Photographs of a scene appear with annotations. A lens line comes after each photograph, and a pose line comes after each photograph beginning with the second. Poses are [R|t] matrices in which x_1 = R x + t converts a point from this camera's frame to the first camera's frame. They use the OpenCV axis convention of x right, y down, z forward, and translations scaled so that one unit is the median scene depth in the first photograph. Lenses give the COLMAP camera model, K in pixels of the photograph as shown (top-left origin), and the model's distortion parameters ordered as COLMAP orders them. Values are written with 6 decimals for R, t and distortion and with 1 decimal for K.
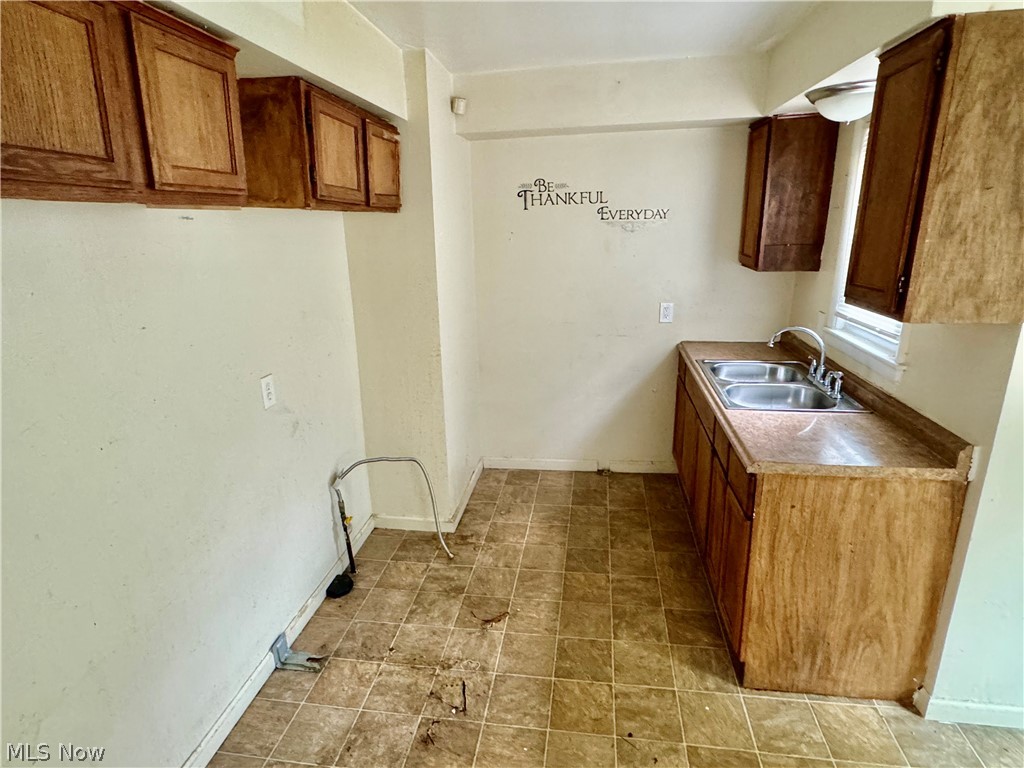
lens RADIAL K [[564.1, 0, 506.8], [0, 564.1, 386.0], [0, 0, 1]] dist [-0.003554, 0.001836]
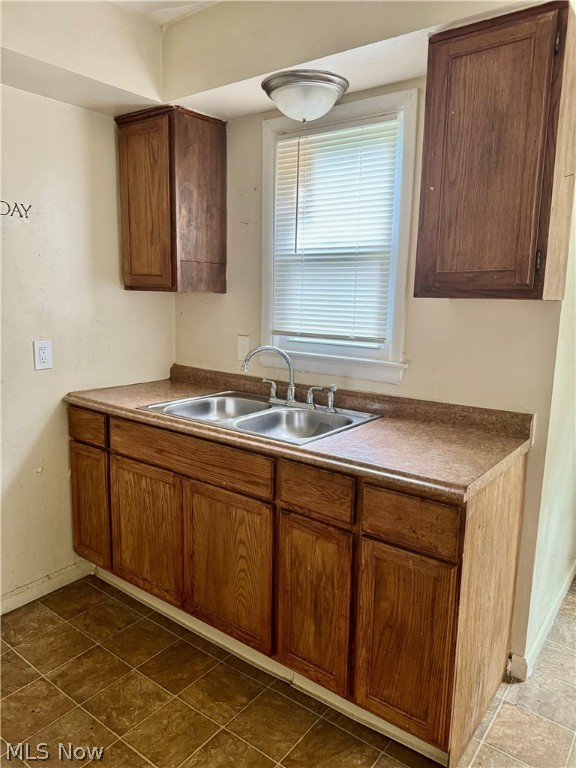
lens RADIAL K [[541.9, 0, 289.9], [0, 541.9, 386.9], [0, 0, 1]] dist [0.035320, -0.033465]
pose [[0.469923, -0.116656, 0.874965, -0.287919], [0.221970, 0.974994, 0.010777, -0.055351], [-0.854343, 0.189152, 0.484066, 0.738171]]
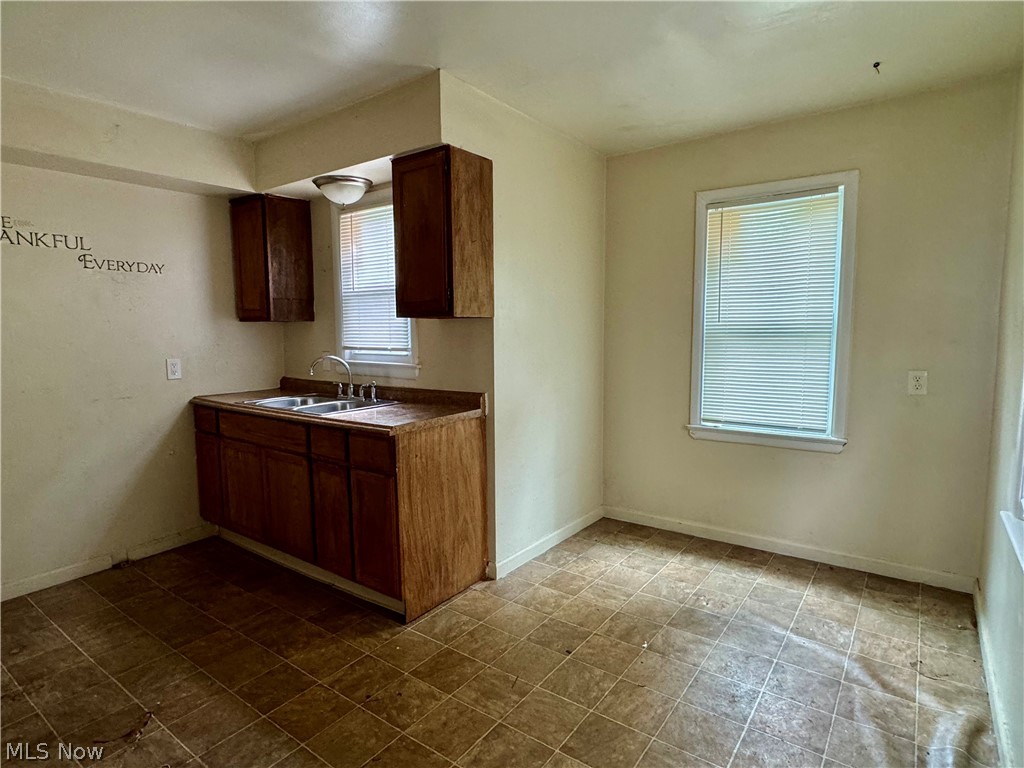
lens RADIAL K [[564.1, 0, 507.5], [0, 564.1, 385.6], [0, 0, 1]] dist [-0.003554, 0.001836]
pose [[0.465186, -0.070410, 0.882408, -0.531770], [0.251535, 0.966255, -0.055503, 0.165128], [-0.848724, 0.247776, 0.467199, 0.122007]]
